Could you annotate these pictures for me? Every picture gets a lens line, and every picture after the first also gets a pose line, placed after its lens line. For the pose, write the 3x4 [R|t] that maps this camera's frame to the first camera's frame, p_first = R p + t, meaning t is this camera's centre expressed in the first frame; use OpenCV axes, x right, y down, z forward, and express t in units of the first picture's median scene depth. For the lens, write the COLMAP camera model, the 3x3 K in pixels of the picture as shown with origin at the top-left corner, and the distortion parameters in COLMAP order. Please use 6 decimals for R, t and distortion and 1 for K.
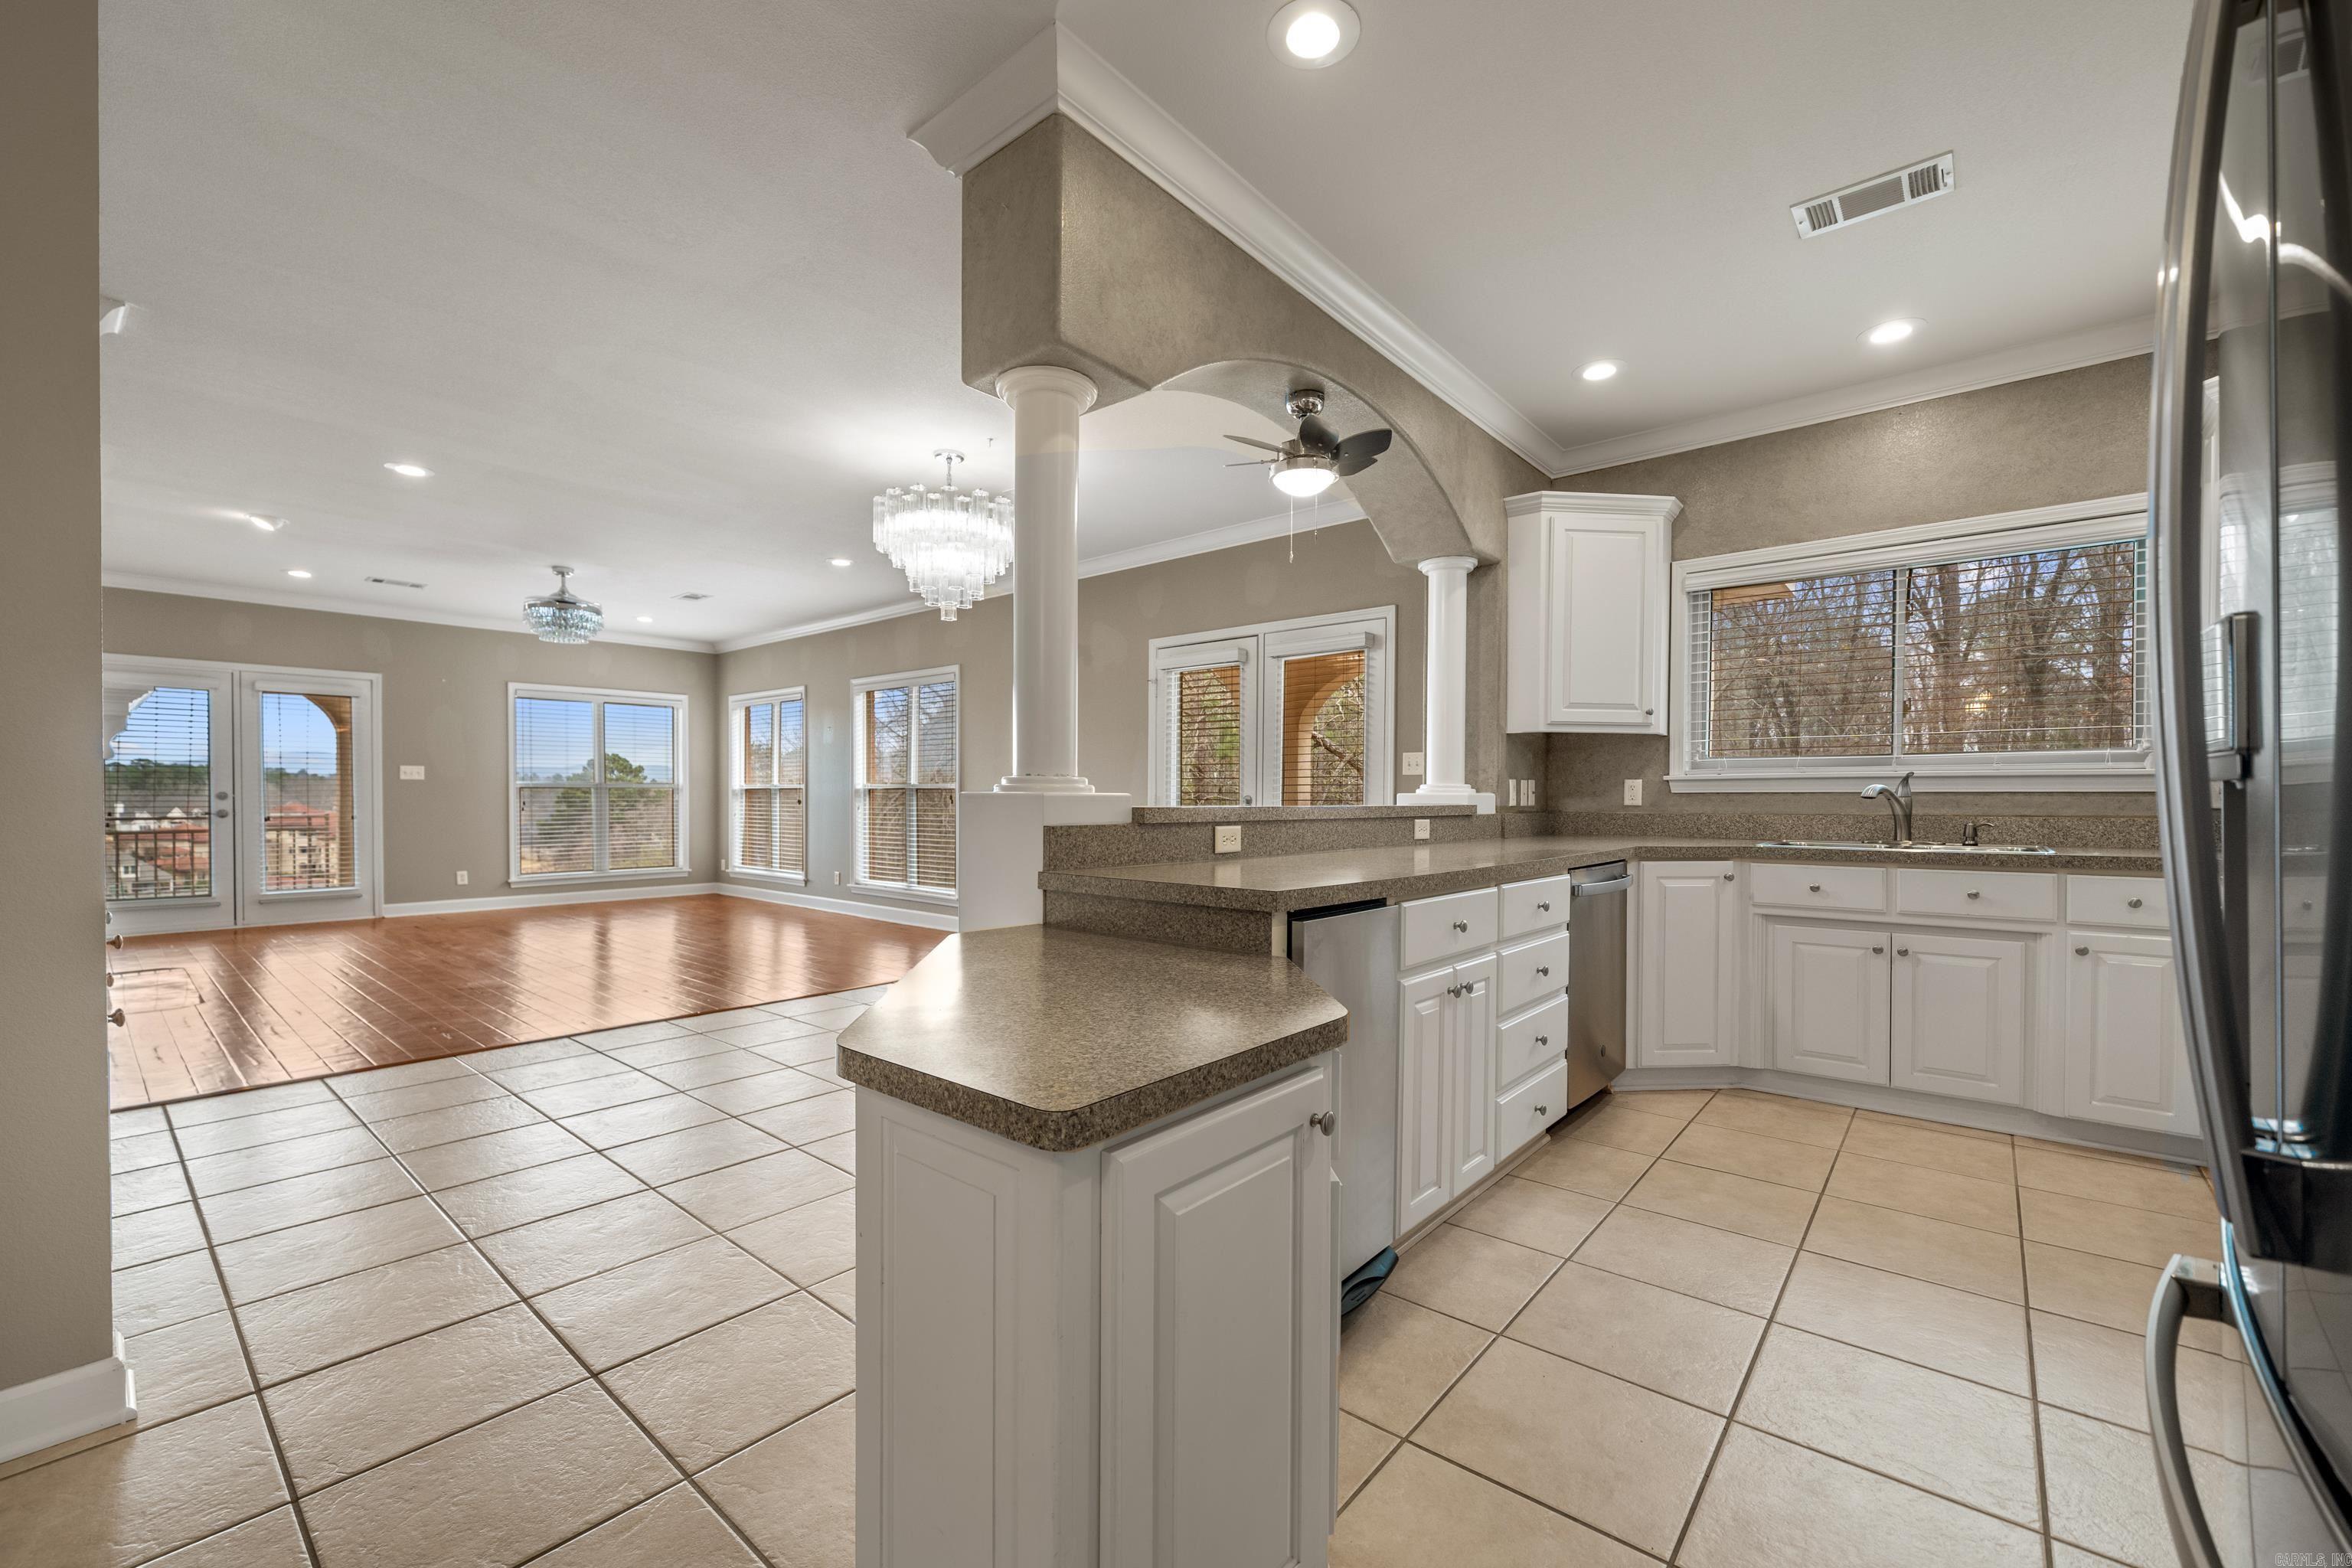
lens RADIAL K [[979.1, 0, 1158.8], [0, 979.1, 810.2], [0, 0, 1]] dist [0.000215, 0.000049]
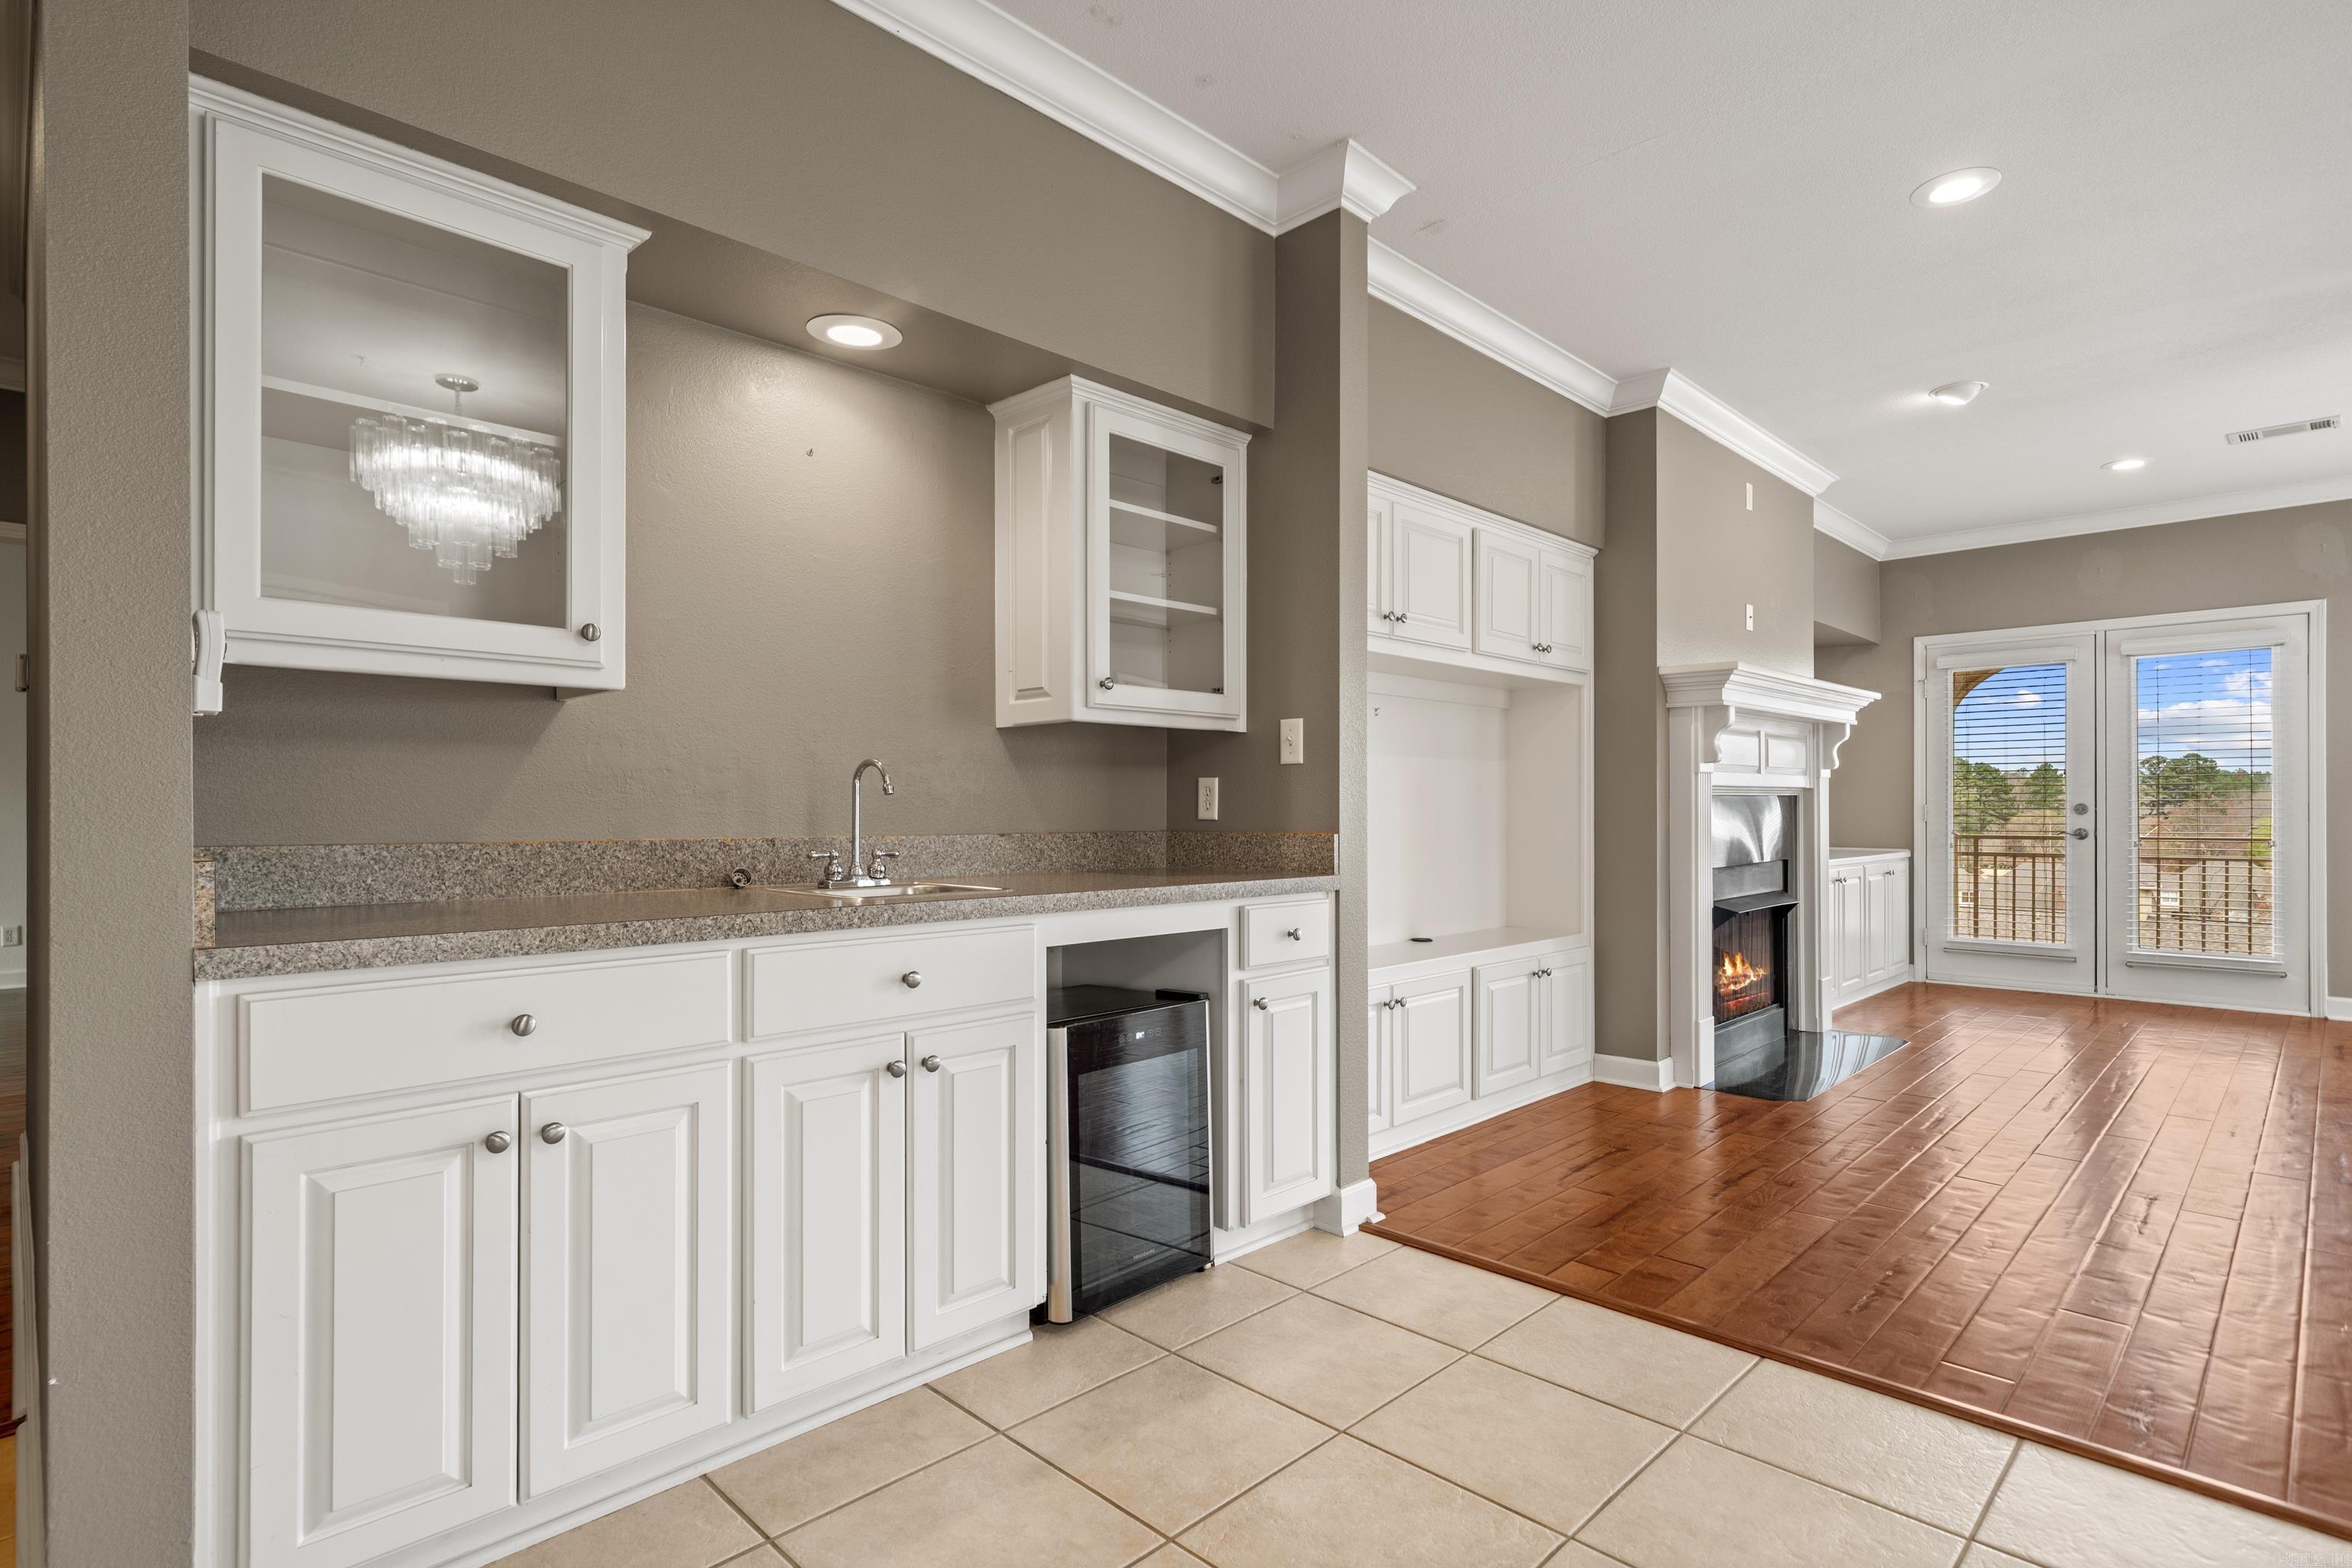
lens RADIAL K [[1173.4, 0, 1189.0], [0, 1173.4, 811.3], [0, 0, 1]] dist [0.009060, 0.000525]
pose [[-0.037674, 0.000044, -0.999290, -0.134993], [-0.012881, 0.999917, 0.000530, -0.009539], [0.999207, 0.012892, -0.037670, 0.727304]]
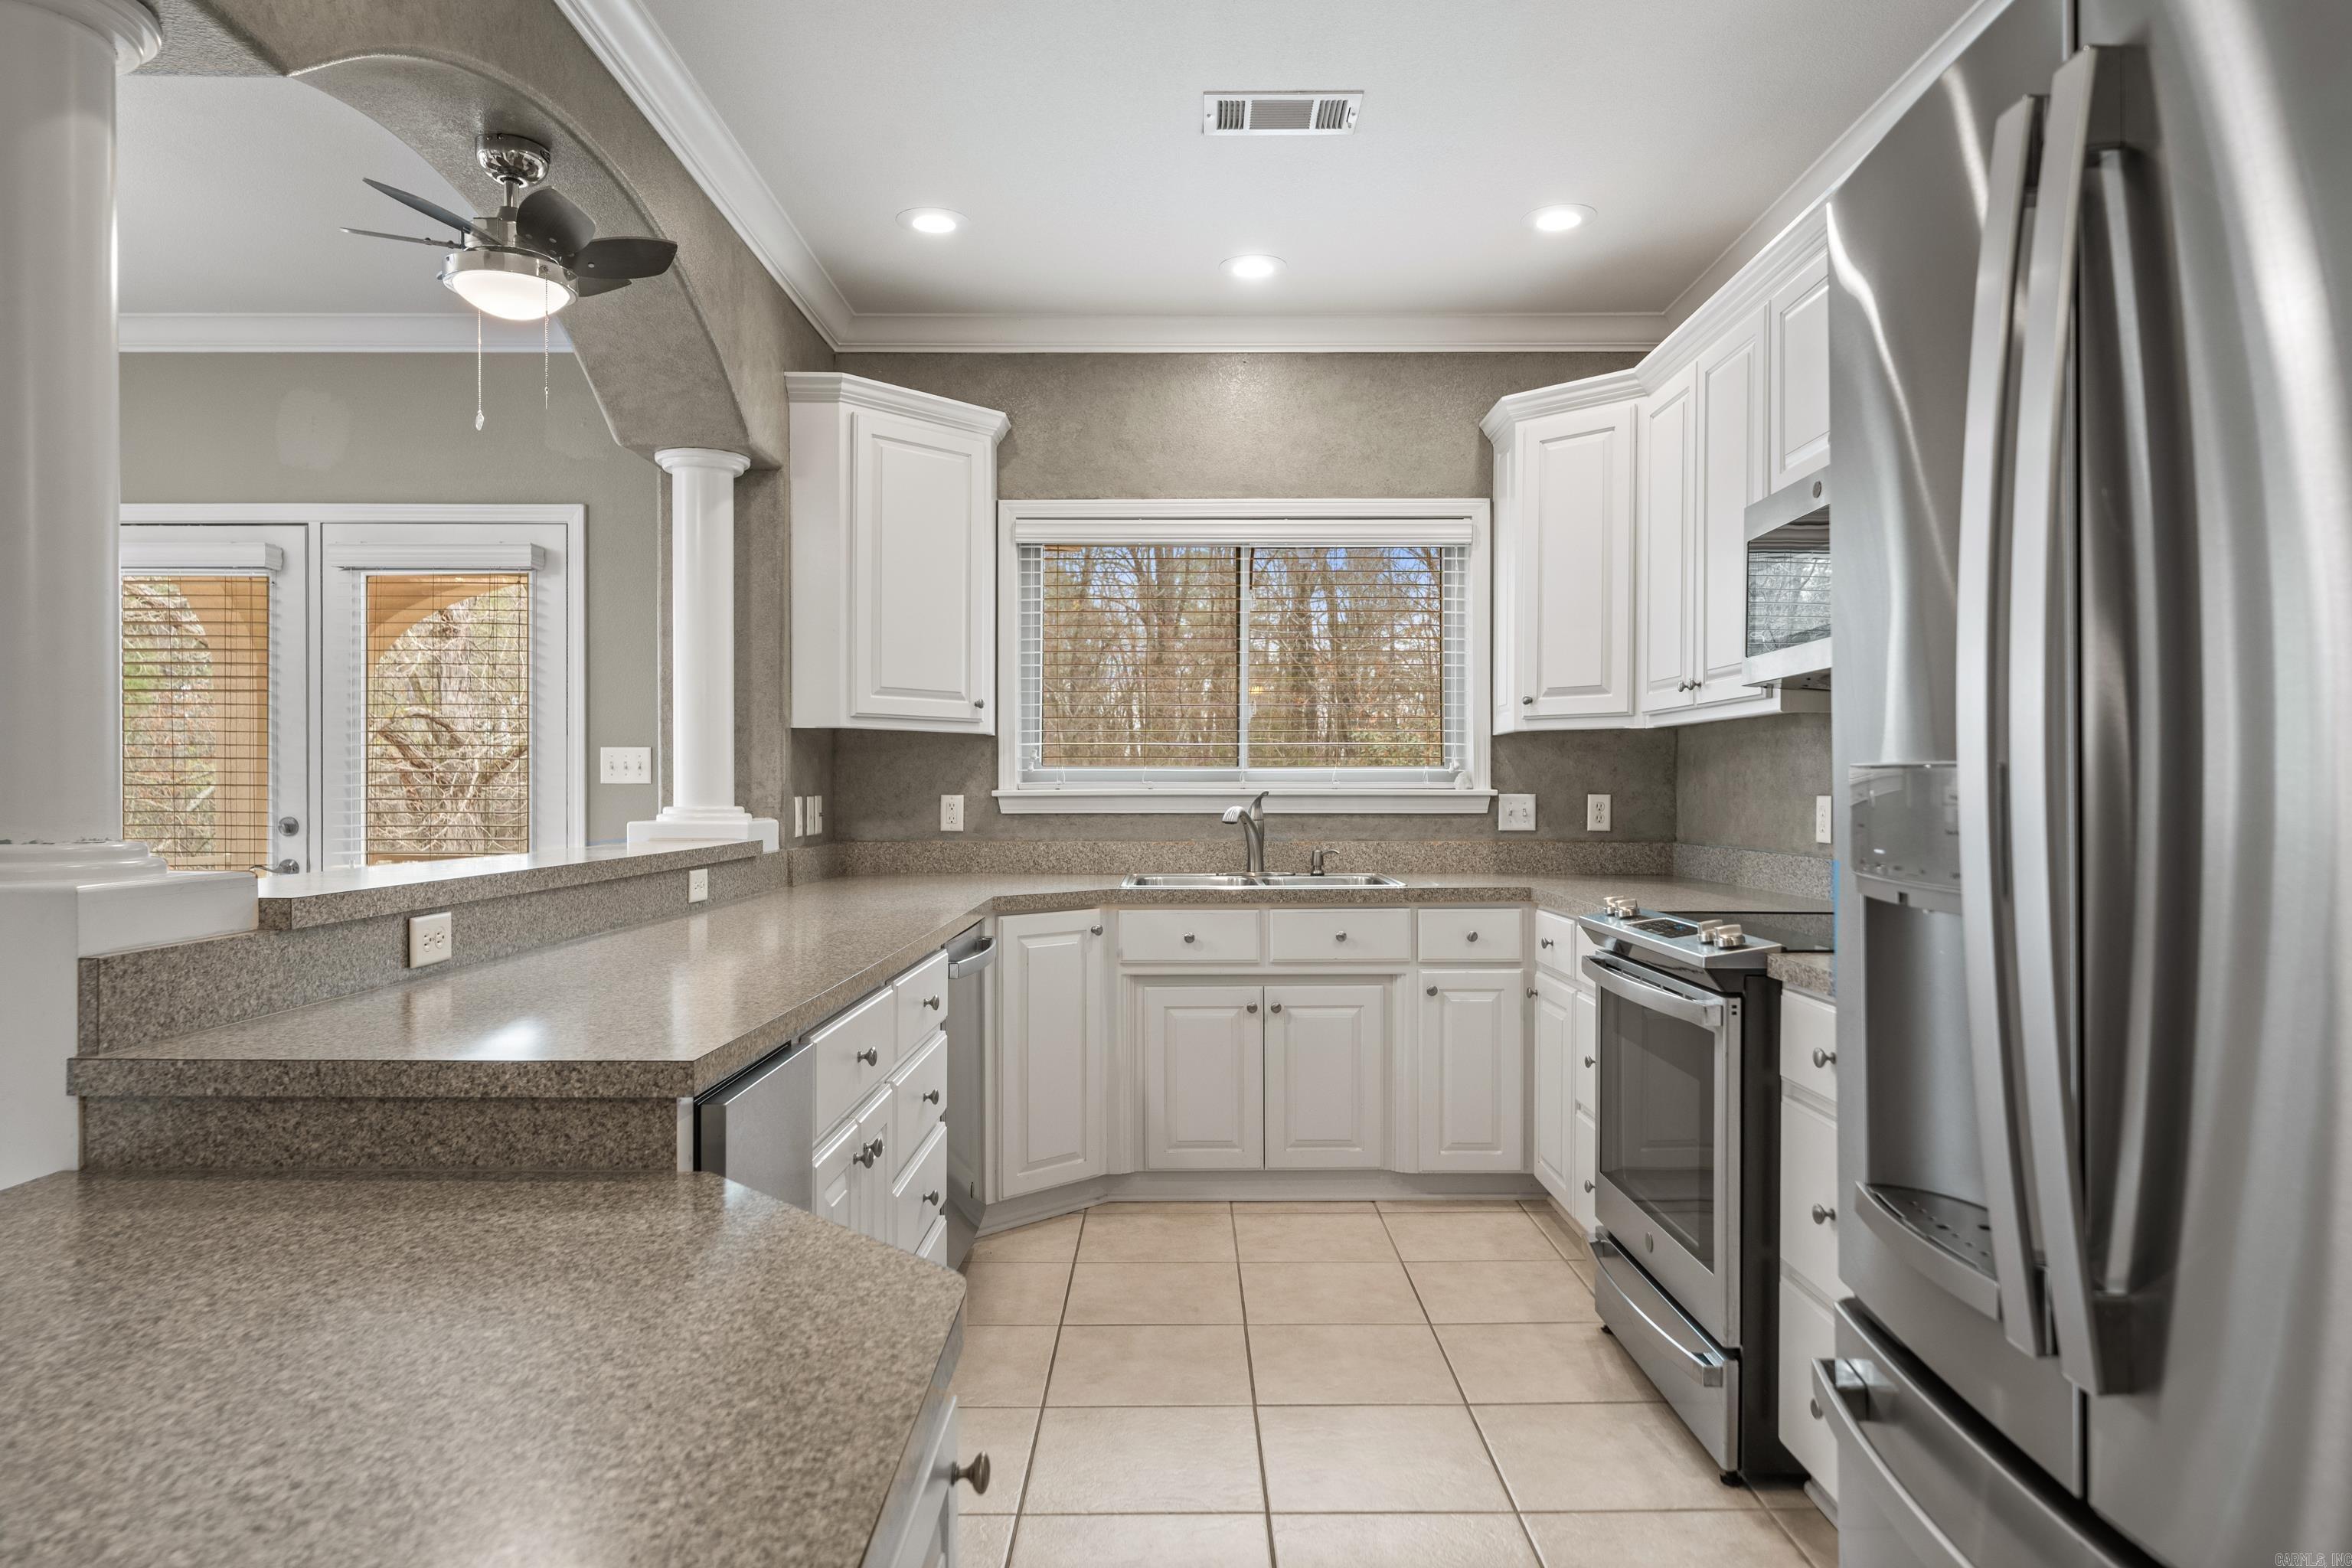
lens RADIAL K [[1482.0, 0, 1177.3], [0, 1482.0, 798.2], [0, 0, 1]] dist [0.000245, 0.000059]
pose [[0.748190, -0.012160, 0.663373, -0.116414], [0.010058, 0.999925, 0.006986, -0.035715], [-0.663409, 0.001446, 0.748256, 0.077966]]
